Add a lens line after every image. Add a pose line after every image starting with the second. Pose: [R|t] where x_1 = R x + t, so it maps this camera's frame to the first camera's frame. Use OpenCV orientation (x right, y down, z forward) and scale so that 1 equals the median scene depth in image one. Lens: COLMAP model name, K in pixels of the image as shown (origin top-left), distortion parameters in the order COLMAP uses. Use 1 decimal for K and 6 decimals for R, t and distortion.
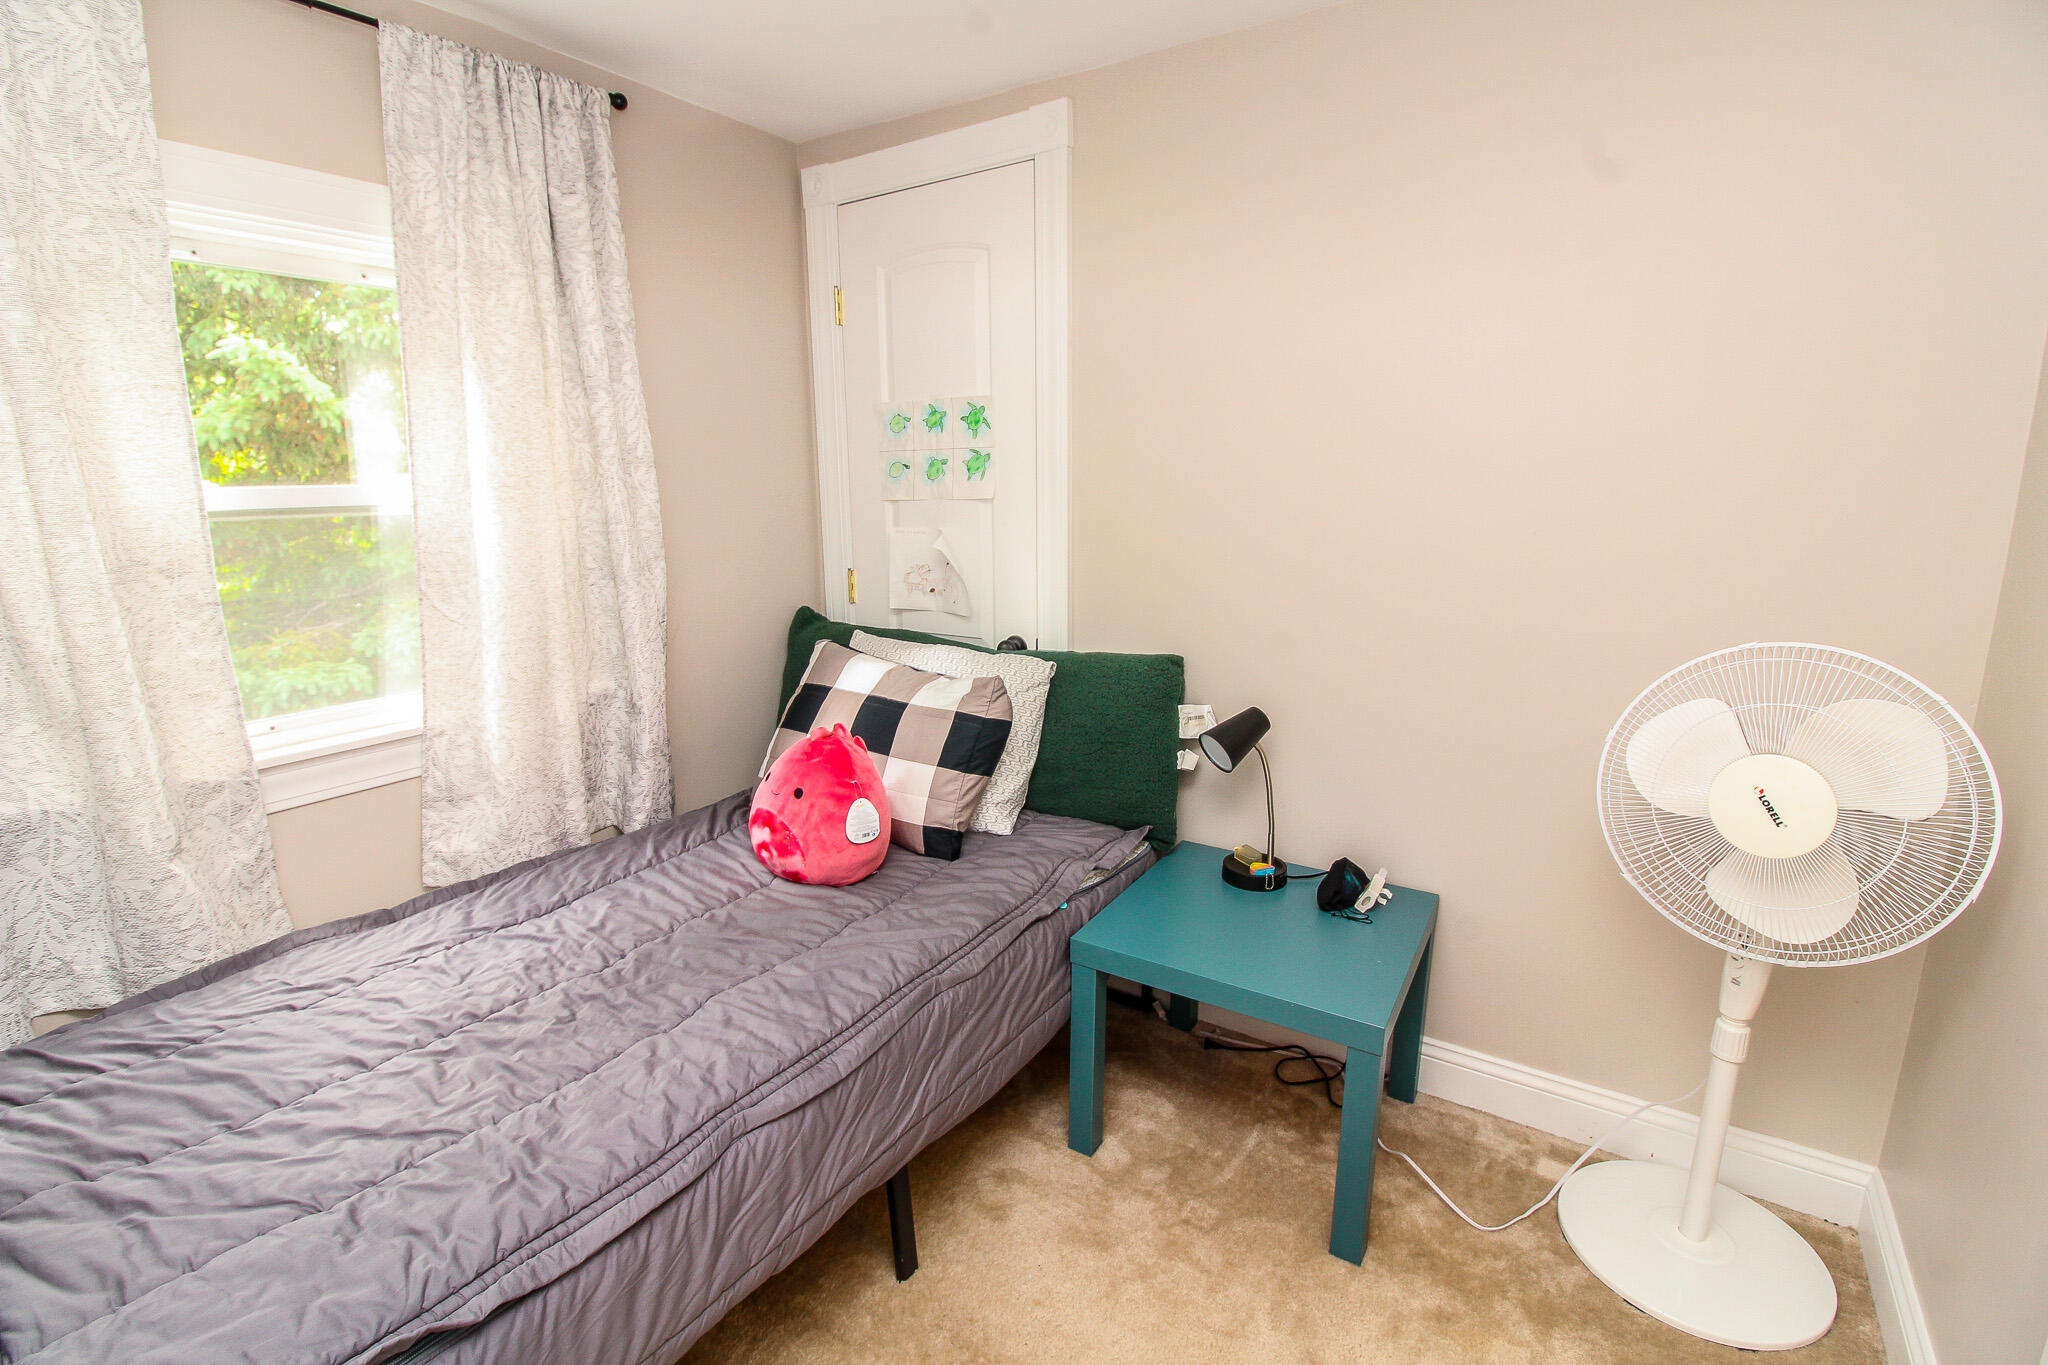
lens RADIAL K [[943.7, 0, 993.1], [0, 943.7, 679.0], [0, 0, 1]] dist [-0.000836, -0.008974]
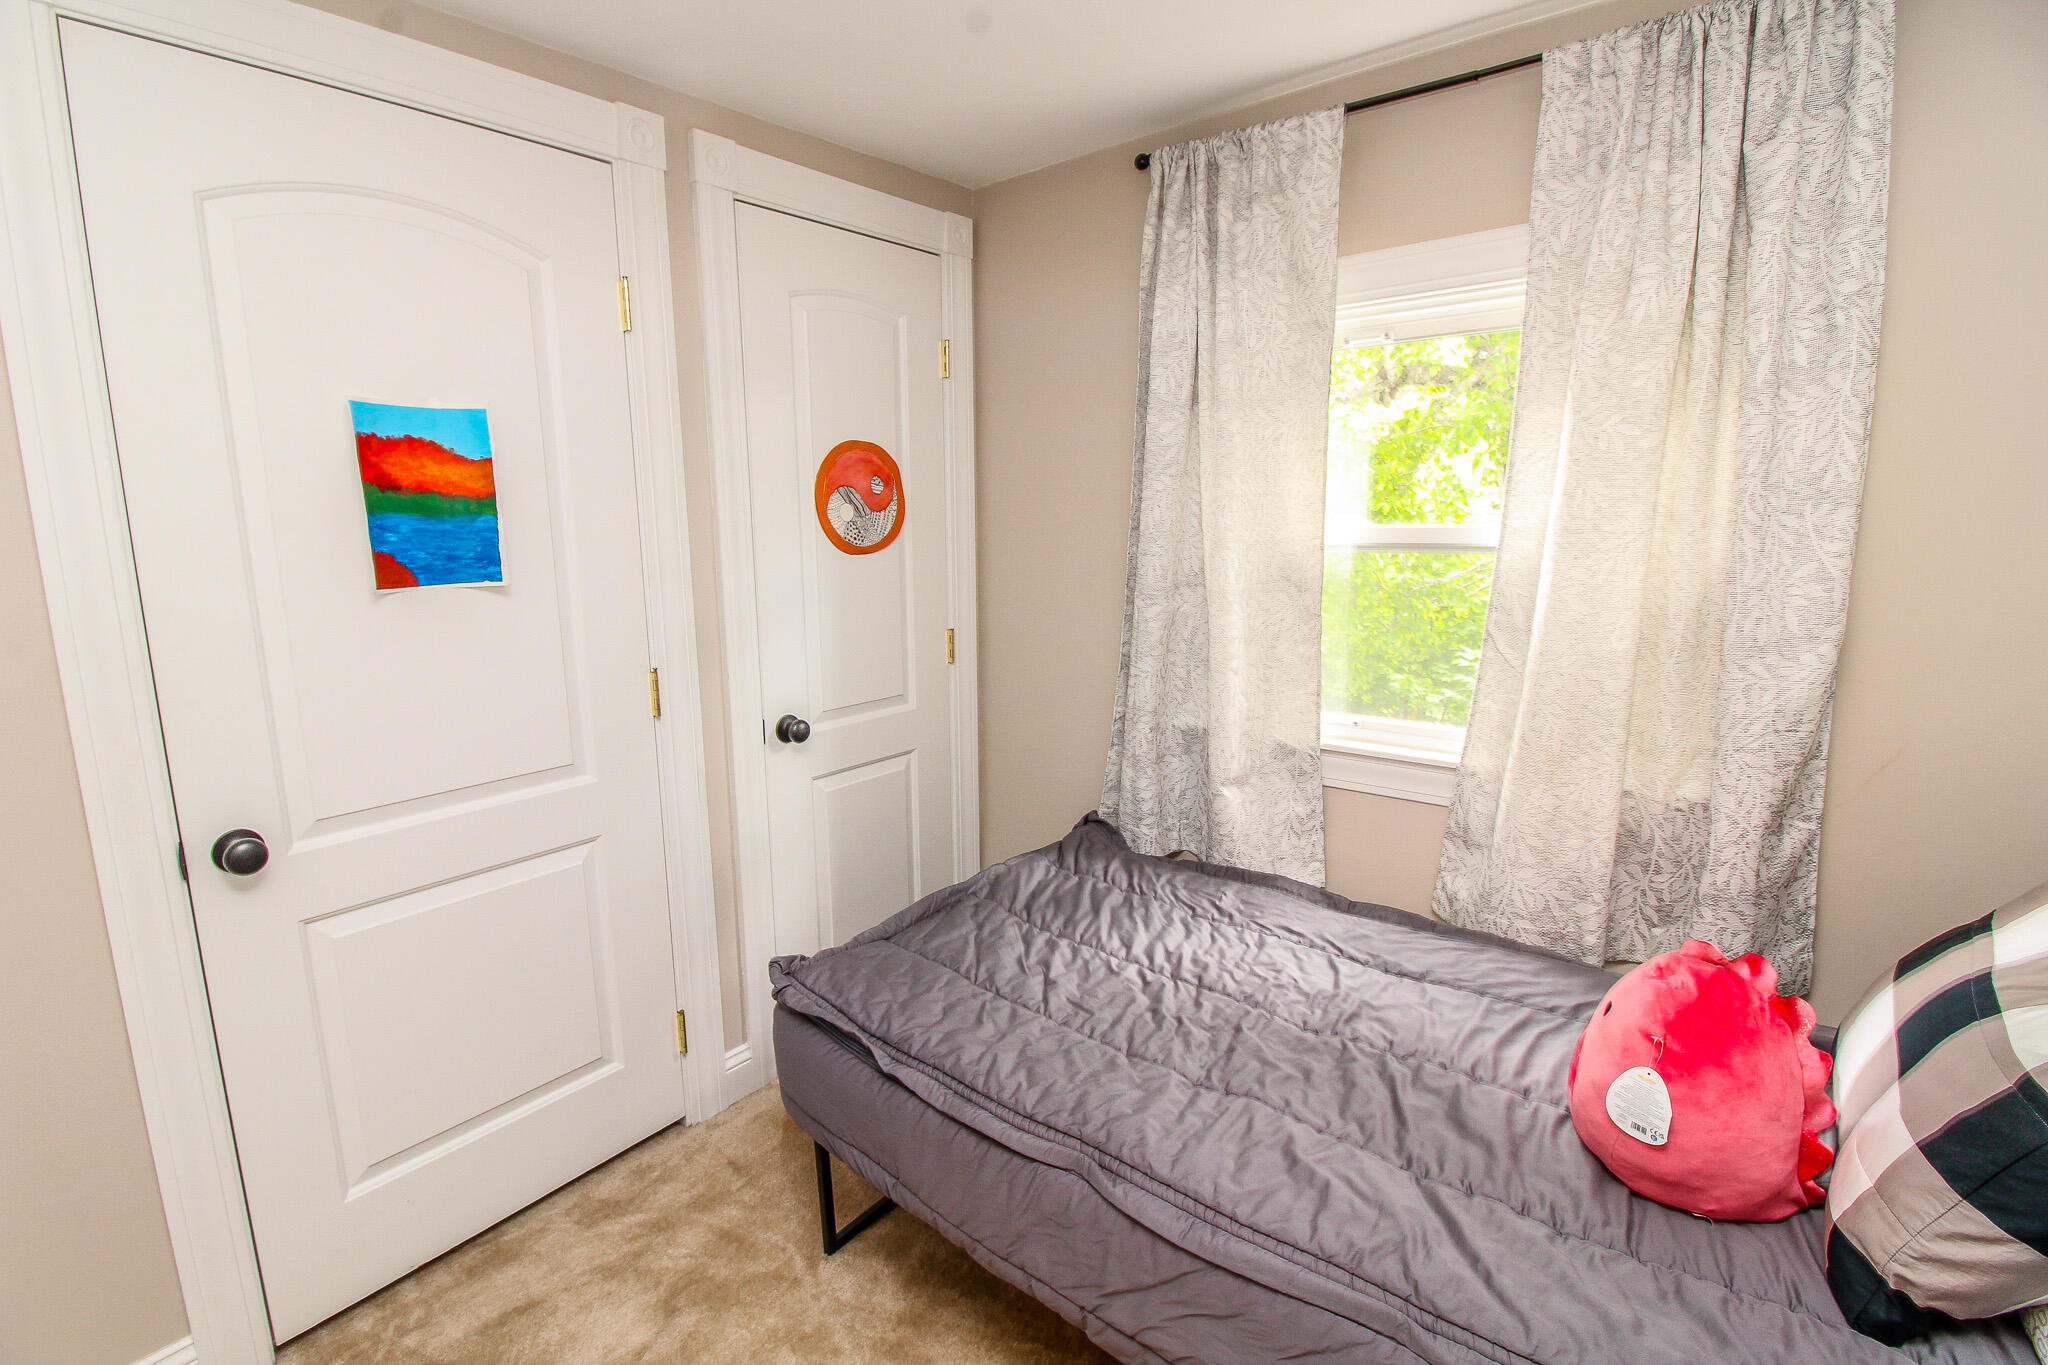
lens RADIAL K [[943.7, 0, 993.1], [0, 943.7, 679.0], [0, 0, 1]] dist [-0.000836, -0.008974]
pose [[-0.084862, 0.189202, -0.978264, 0.457185], [-0.190730, 0.960566, 0.202324, -0.160673], [0.977968, 0.203754, -0.045430, 0.596350]]
